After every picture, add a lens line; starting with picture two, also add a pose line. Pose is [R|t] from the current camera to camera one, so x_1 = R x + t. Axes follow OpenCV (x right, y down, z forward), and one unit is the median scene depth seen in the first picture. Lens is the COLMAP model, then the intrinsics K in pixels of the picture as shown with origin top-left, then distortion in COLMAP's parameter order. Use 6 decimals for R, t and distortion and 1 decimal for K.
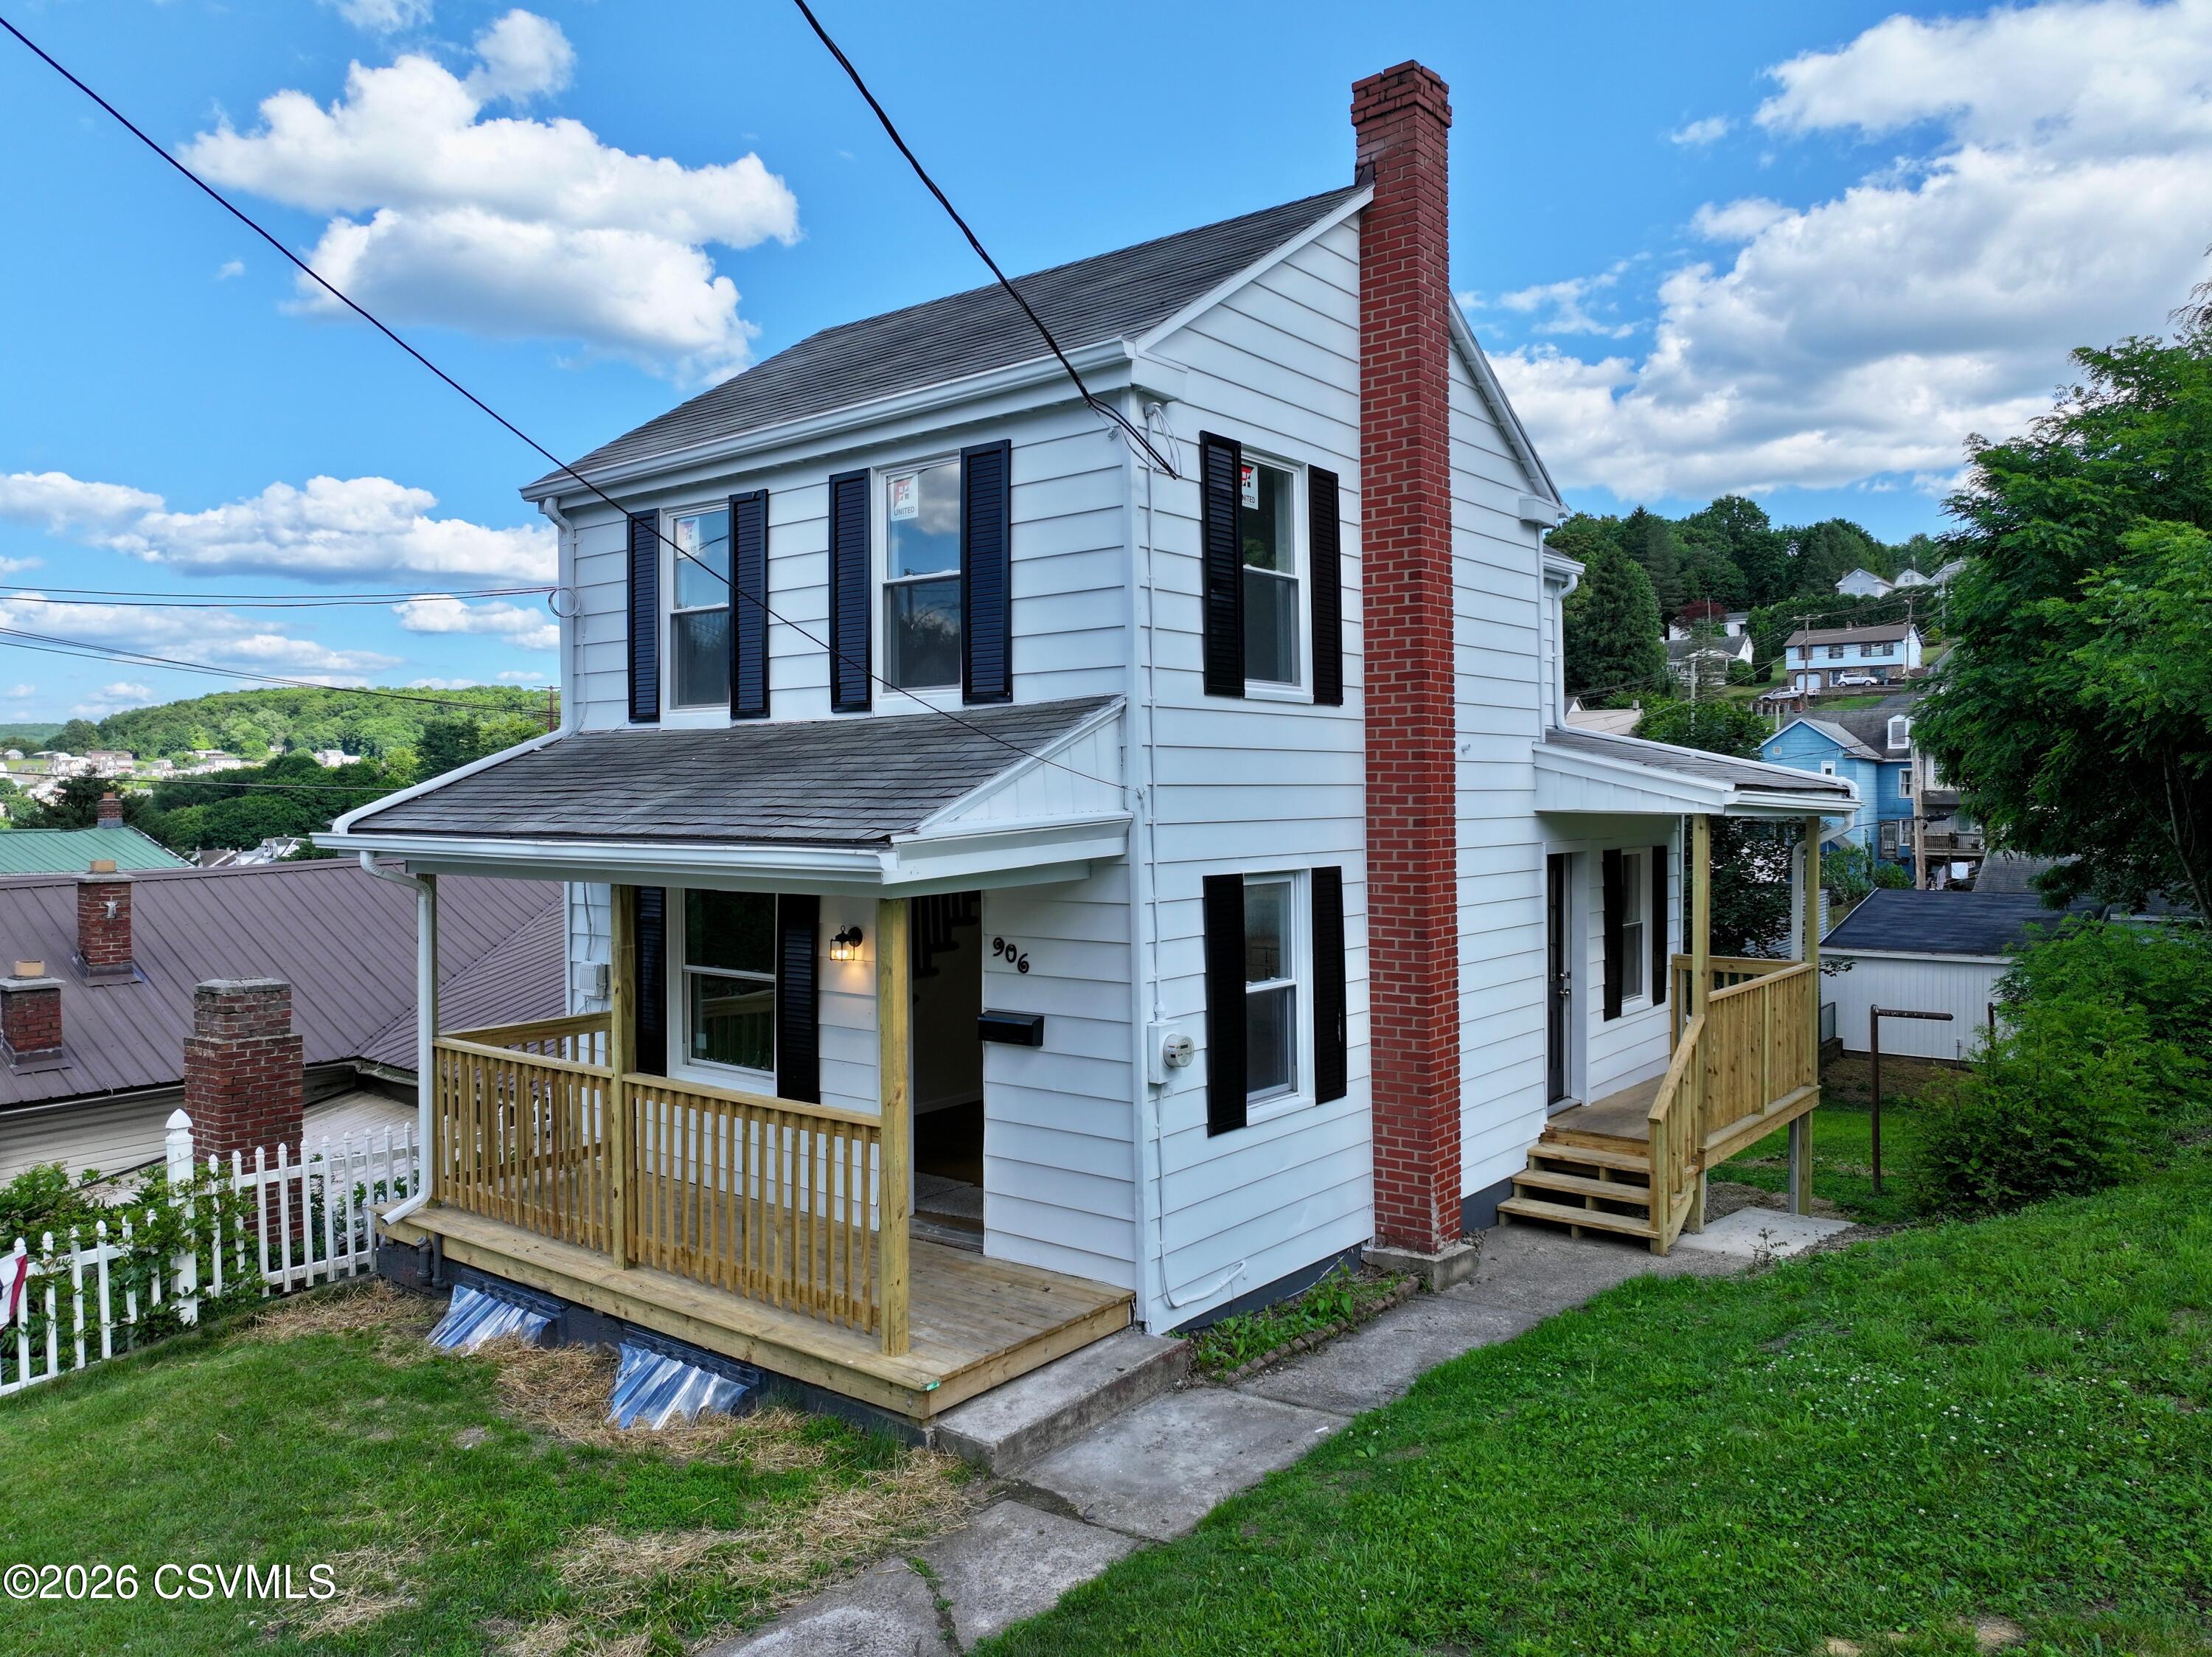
lens RADIAL K [[1539.5, 0, 1106.9], [0, 1539.5, 824.4], [0, 0, 1]] dist [0.008575, -0.003317]
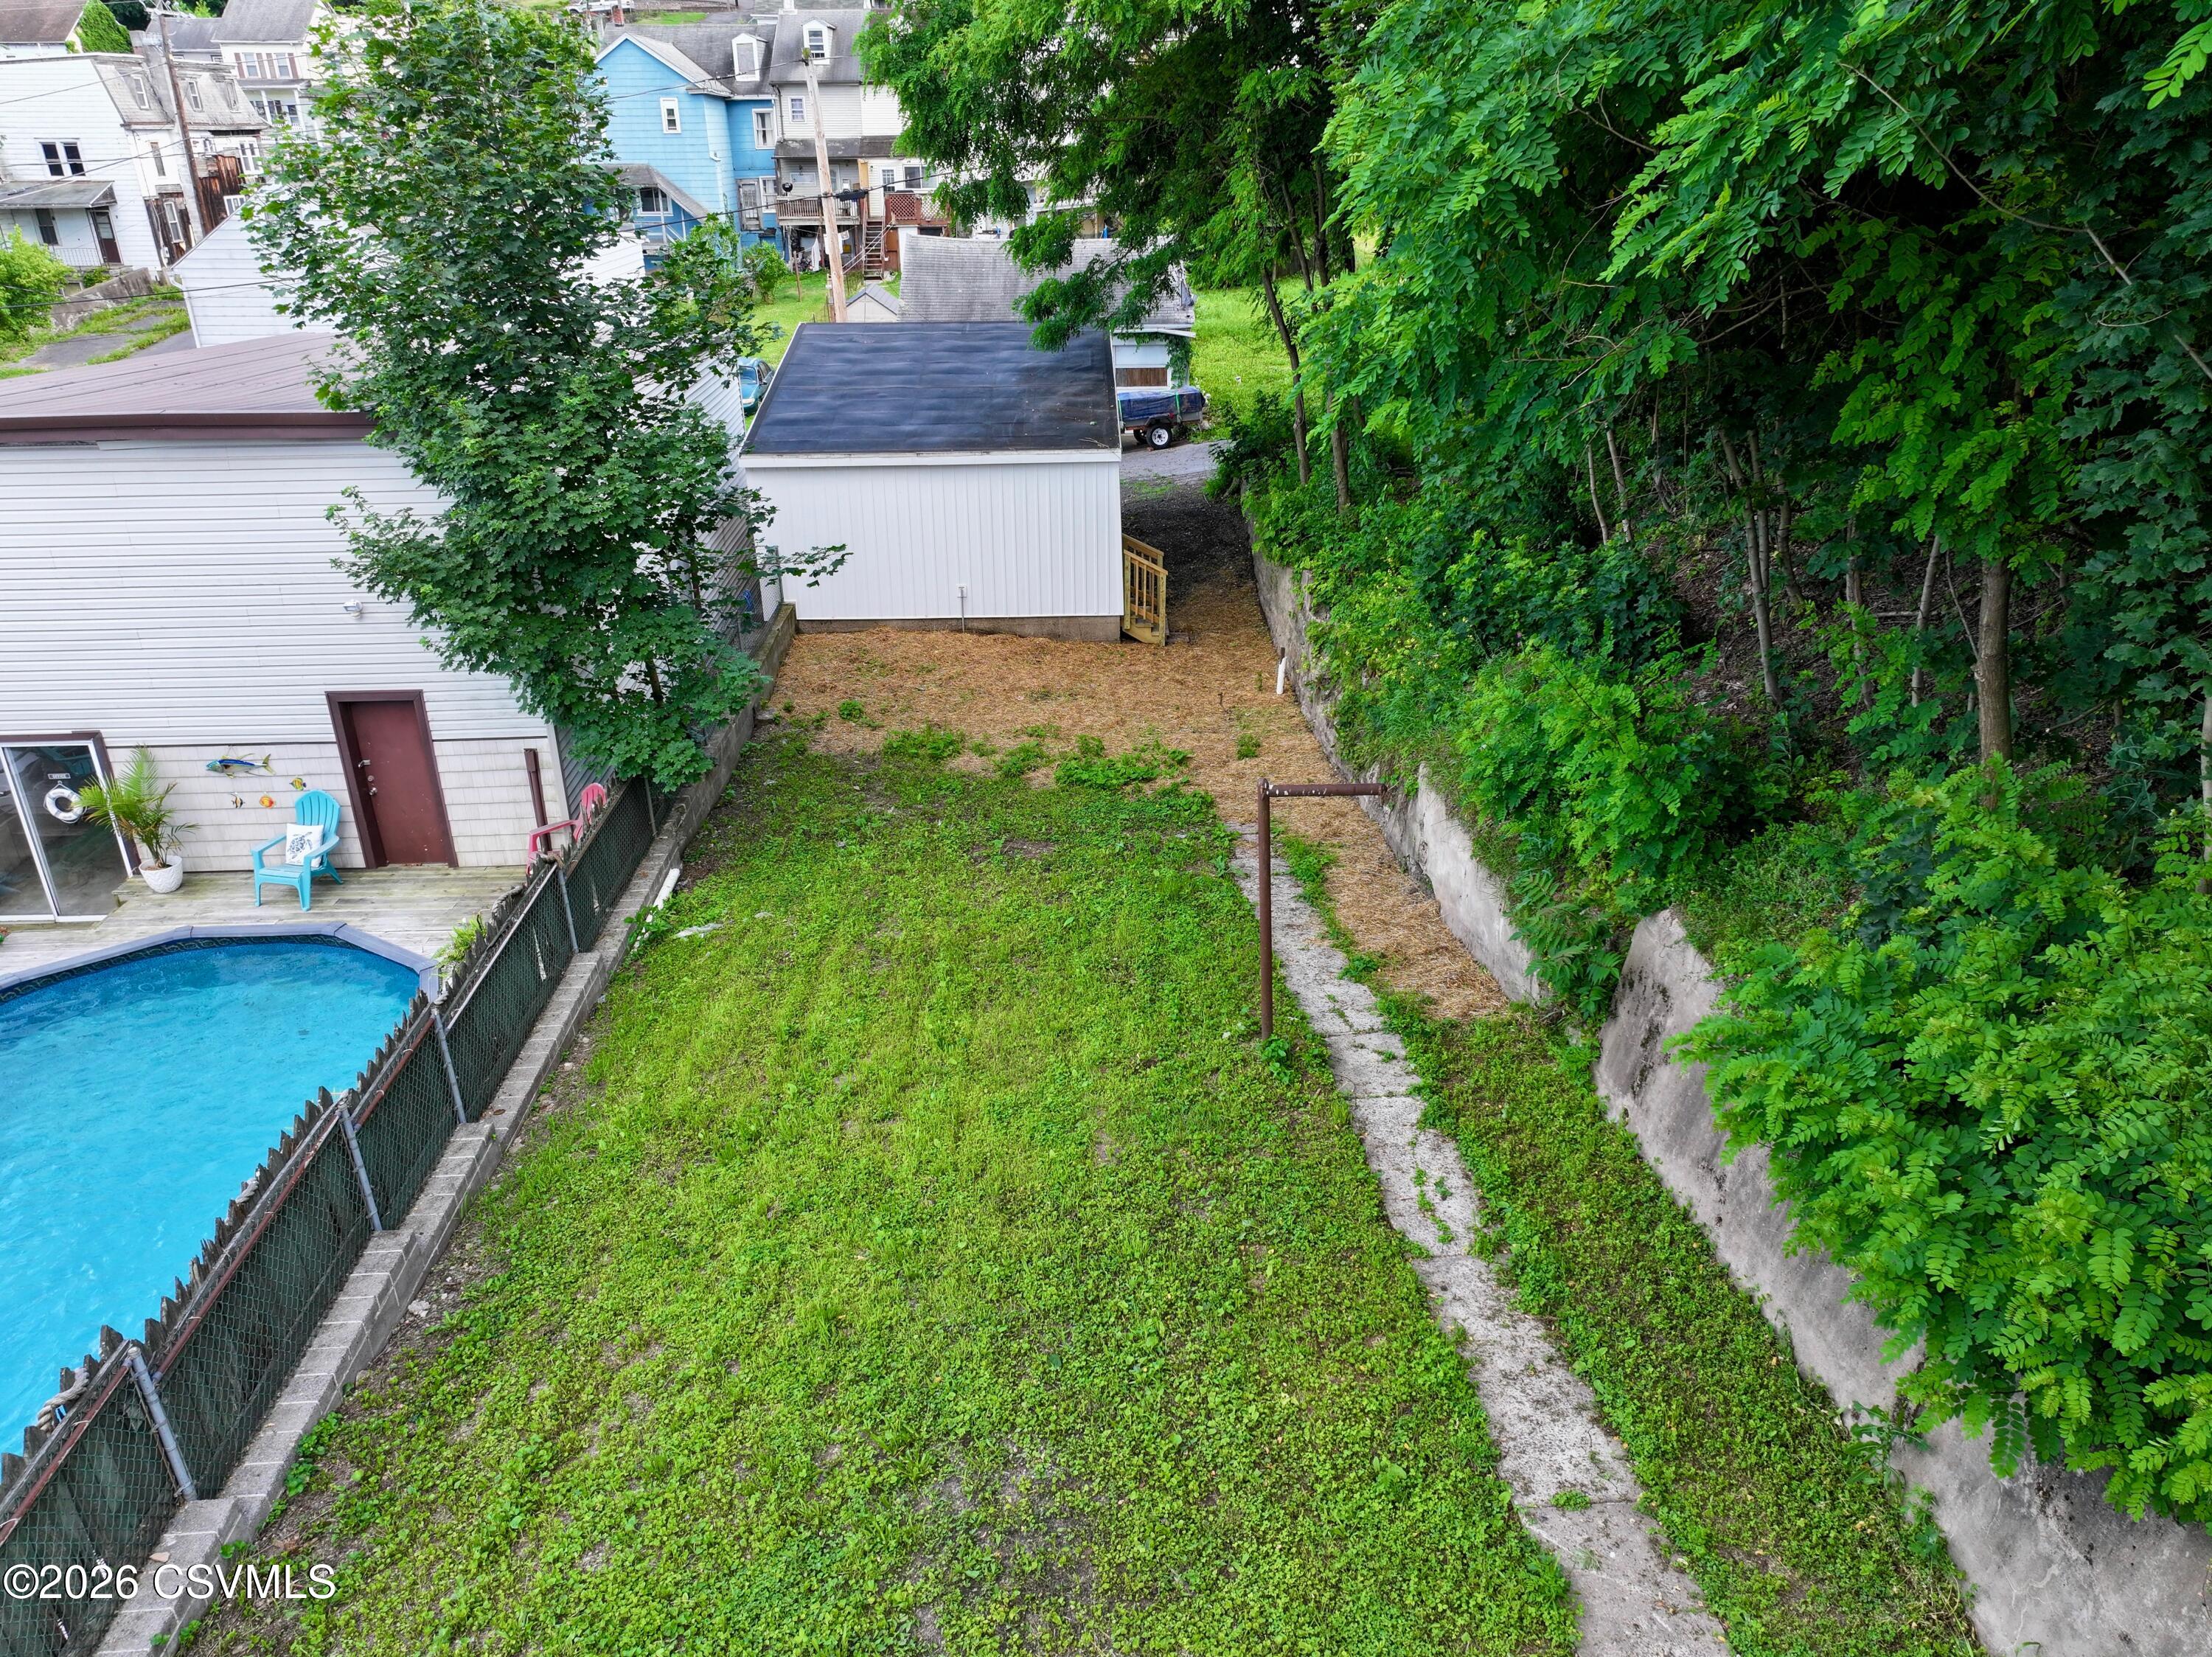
lens RADIAL K [[1539.5, 0, 1110.8], [0, 1539.5, 827.9], [0, 0, 1]] dist [0.008575, -0.003317]
pose [[0.761313, -0.270696, 0.589175, 0.085669], [0.017222, 0.916802, 0.398970, -0.010368], [-0.648156, -0.293594, 0.702635, 0.212705]]
